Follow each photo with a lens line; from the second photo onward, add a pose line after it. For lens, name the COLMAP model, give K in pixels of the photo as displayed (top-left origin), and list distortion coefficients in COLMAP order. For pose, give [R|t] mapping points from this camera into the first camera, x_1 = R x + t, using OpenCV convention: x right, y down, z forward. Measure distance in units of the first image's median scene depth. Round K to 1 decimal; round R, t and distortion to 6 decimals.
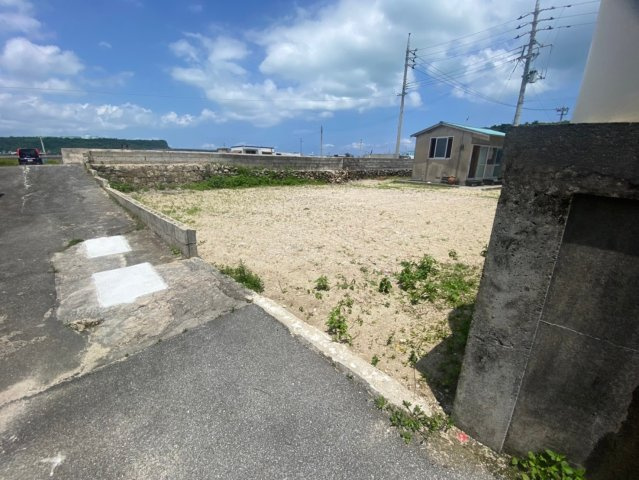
lens RADIAL K [[258.2, 0, 316.2], [0, 258.2, 241.1], [0, 0, 1]] dist [0.042445, -0.028718]
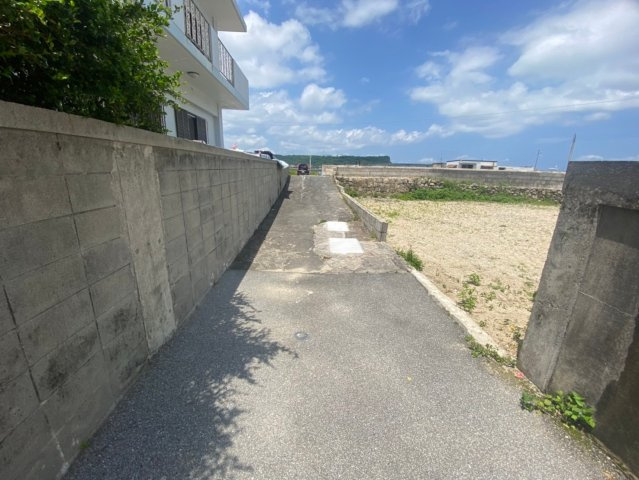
lens RADIAL K [[258.2, 0, 316.2], [0, 258.2, 241.1], [0, 0, 1]] dist [0.042445, -0.028718]
pose [[0.726483, 0.192307, -0.659727, 0.240591], [-0.224194, 0.973842, 0.036989, 0.104859], [0.649583, 0.121035, 0.750594, -0.368299]]
